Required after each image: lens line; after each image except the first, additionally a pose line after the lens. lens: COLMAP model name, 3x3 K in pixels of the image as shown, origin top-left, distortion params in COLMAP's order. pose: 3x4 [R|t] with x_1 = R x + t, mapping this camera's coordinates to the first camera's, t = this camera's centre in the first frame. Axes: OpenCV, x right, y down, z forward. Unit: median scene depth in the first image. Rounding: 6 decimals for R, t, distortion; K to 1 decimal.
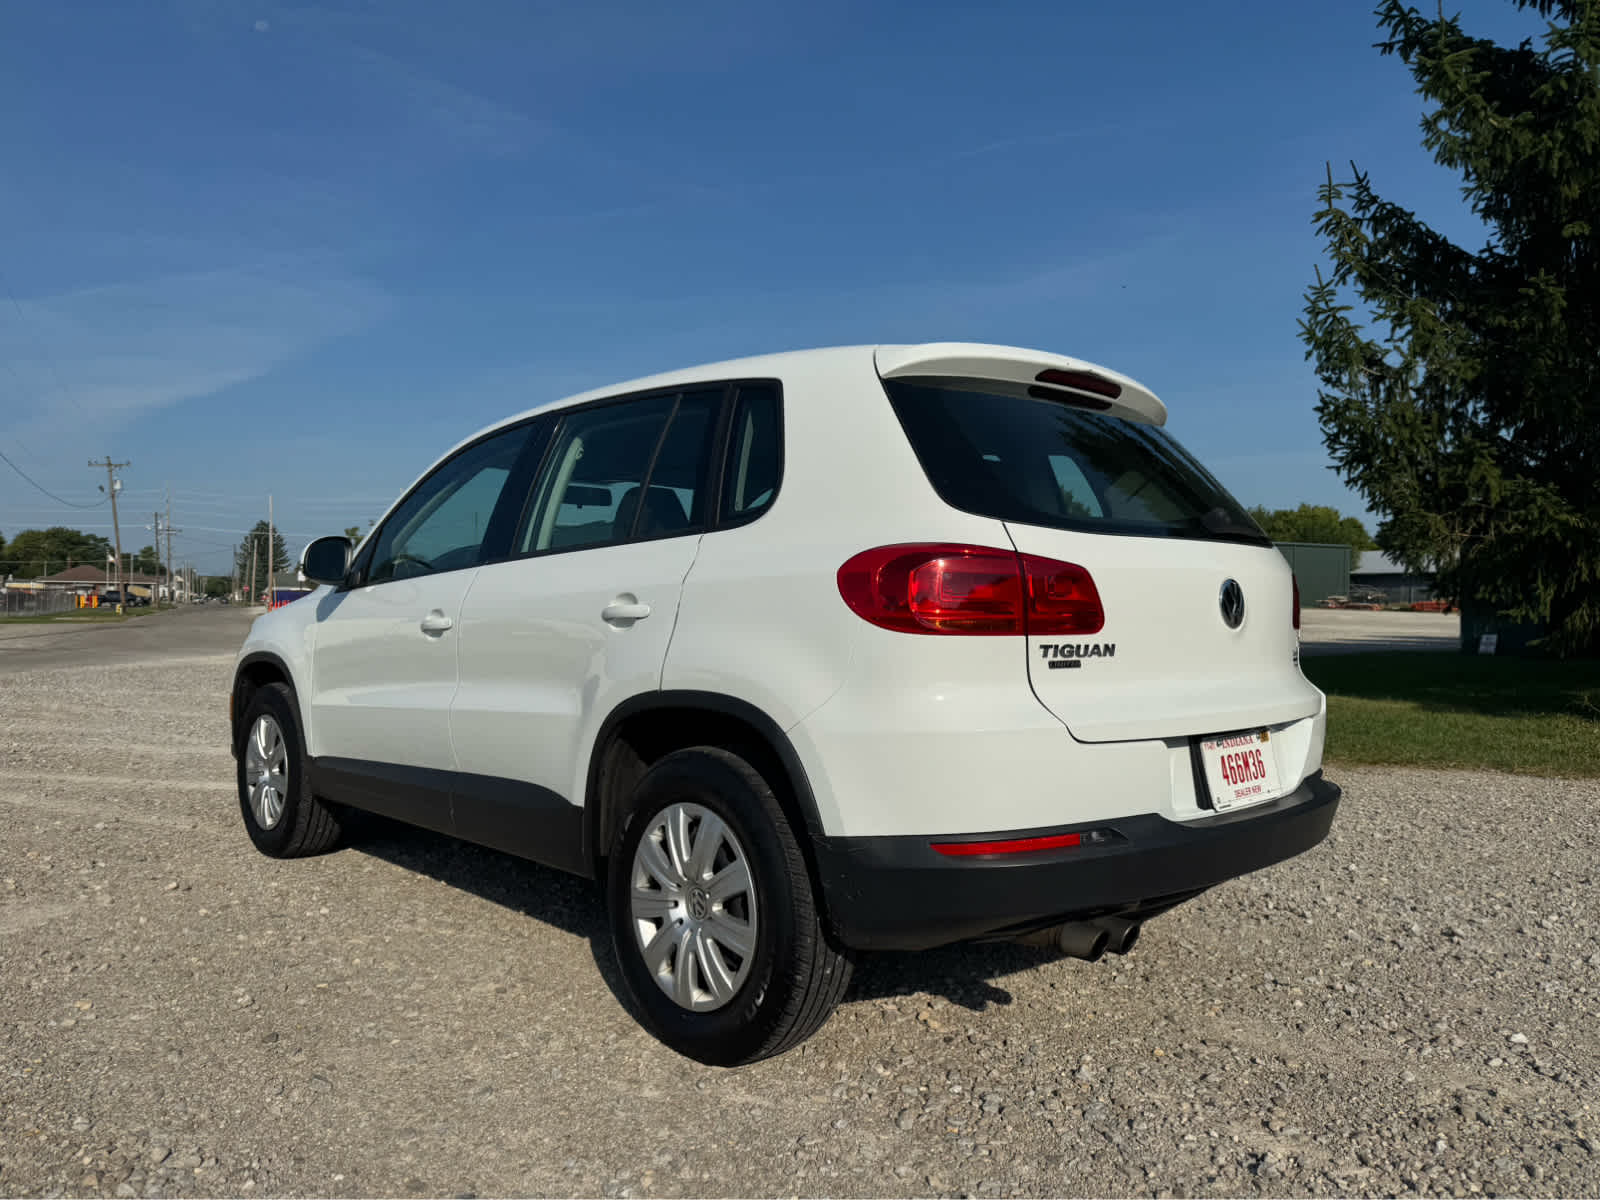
lens RADIAL K [[1146.1, 0, 800.0], [0, 1146.1, 600.0], [0, 0, 1]] dist [-0.001513, -0.003139]
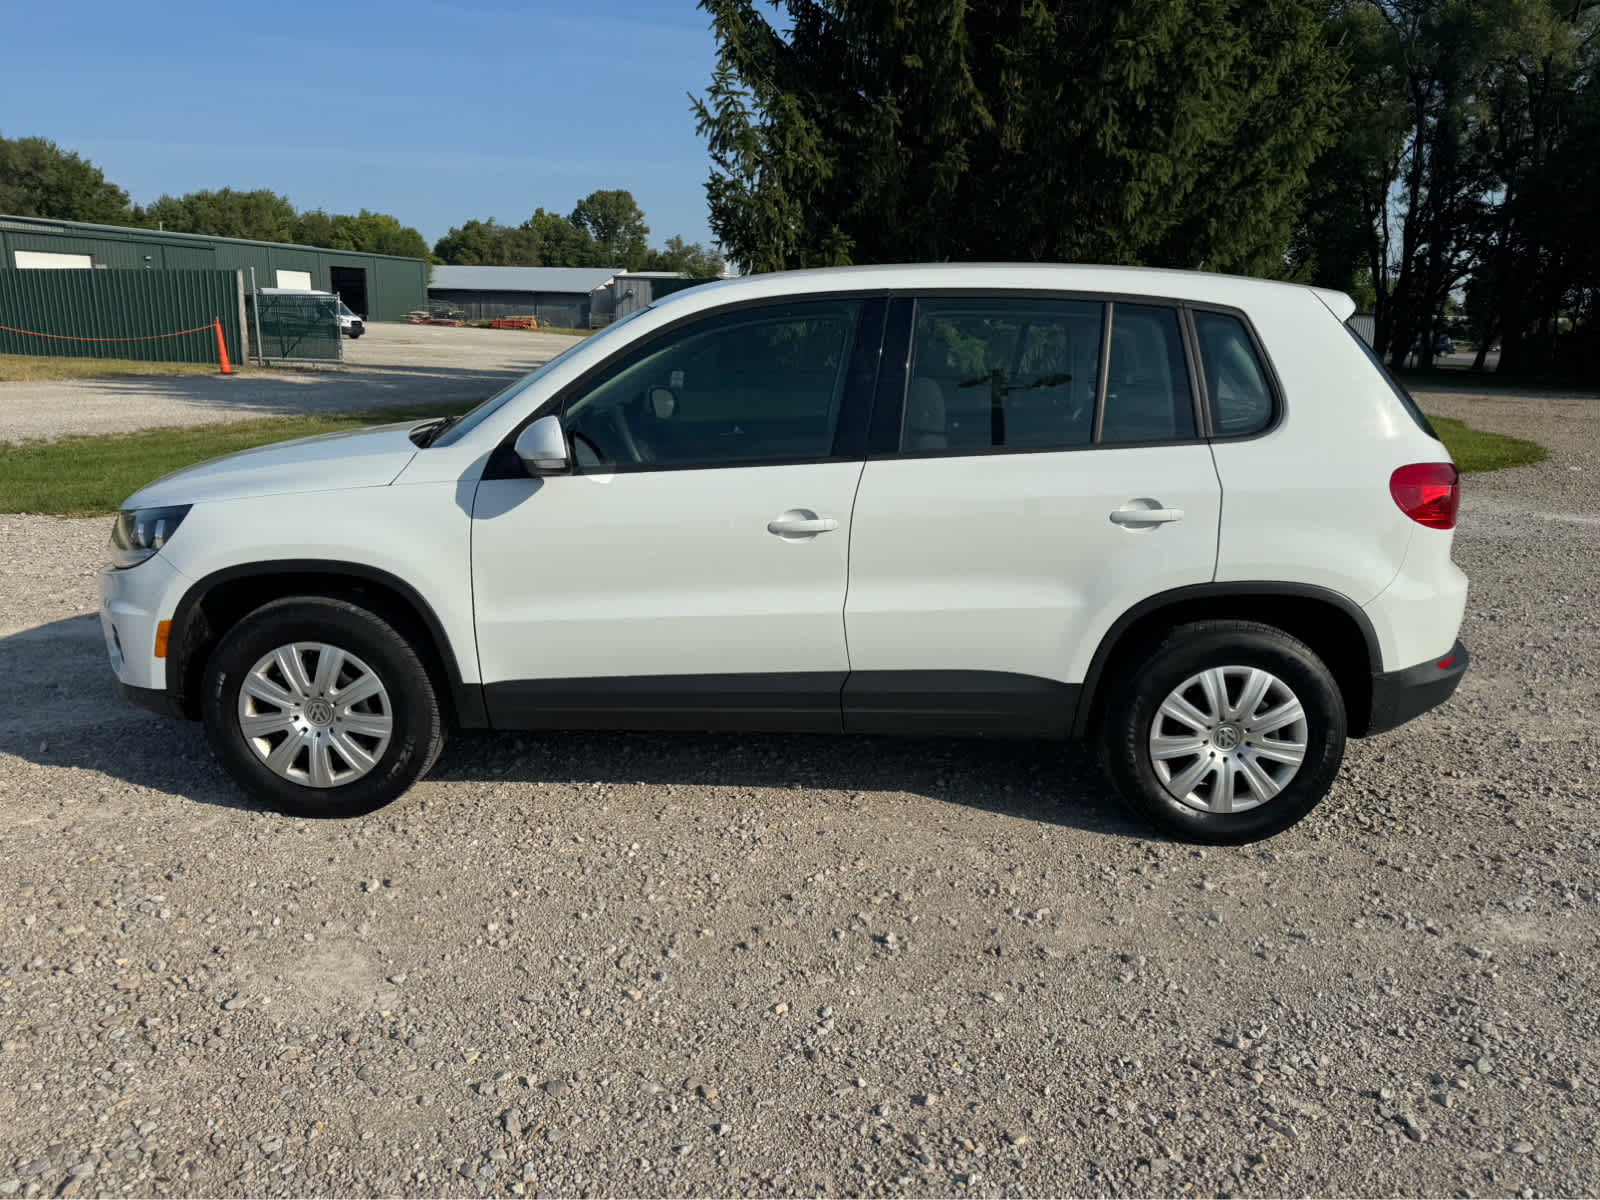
lens RADIAL K [[1113.7, 0, 800.0], [0, 1113.7, 600.0], [0, 0, 1]] dist [0.068250, -0.001067]
pose [[0.703544, -0.163070, 0.691689, -0.319407], [-0.016141, 0.969399, 0.244960, -0.047456], [-0.710468, -0.183505, 0.679383, 0.125054]]
